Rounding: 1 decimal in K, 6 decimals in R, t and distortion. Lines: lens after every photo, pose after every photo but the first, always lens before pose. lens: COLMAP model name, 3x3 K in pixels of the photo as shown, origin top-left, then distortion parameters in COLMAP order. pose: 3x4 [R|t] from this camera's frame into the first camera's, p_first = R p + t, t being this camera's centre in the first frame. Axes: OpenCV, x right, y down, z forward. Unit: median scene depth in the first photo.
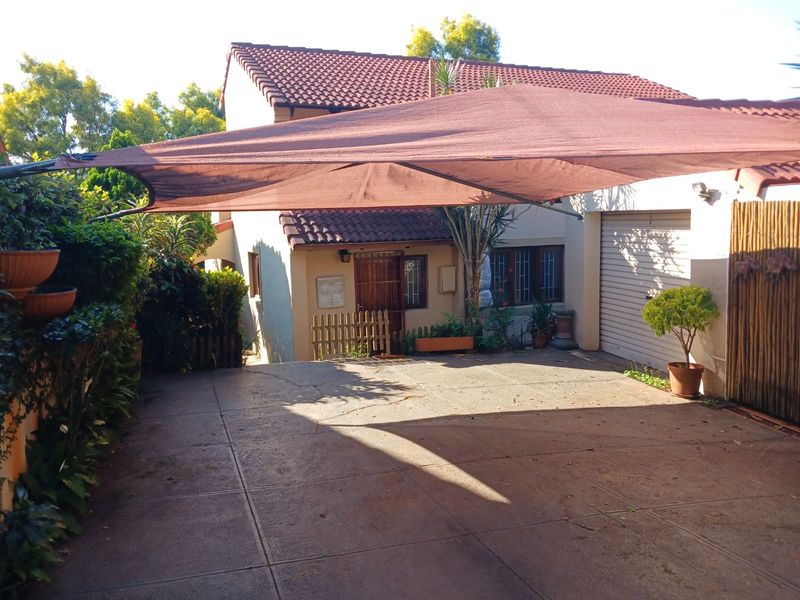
lens RADIAL K [[633.6, 0, 398.4], [0, 633.6, 296.4], [0, 0, 1]] dist [-0.001302, 0.000543]
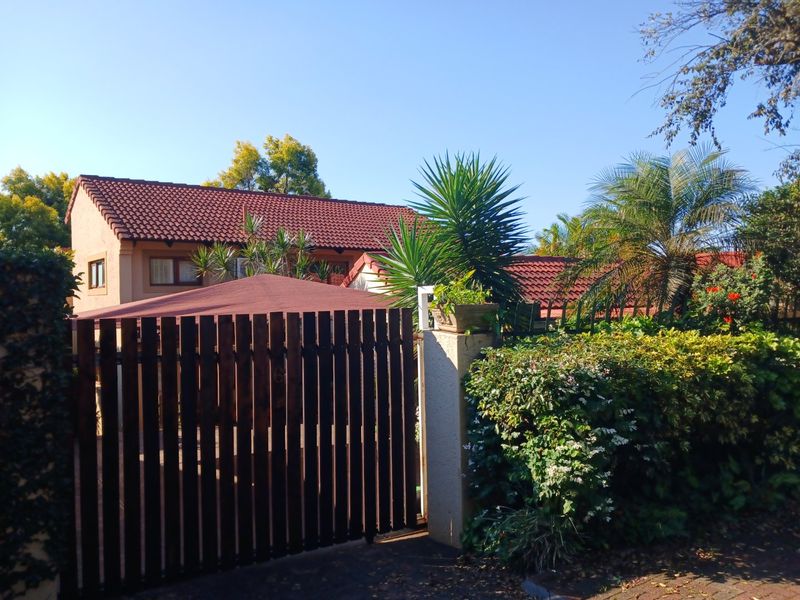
lens RADIAL K [[633.6, 0, 398.4], [0, 633.6, 296.4], [0, 0, 1]] dist [-0.001302, 0.000543]
pose [[0.968747, 0.010070, 0.247845, 0.028961], [0.021309, 0.992103, -0.123600, -0.002453], [-0.247133, 0.125018, 0.960883, -0.286083]]
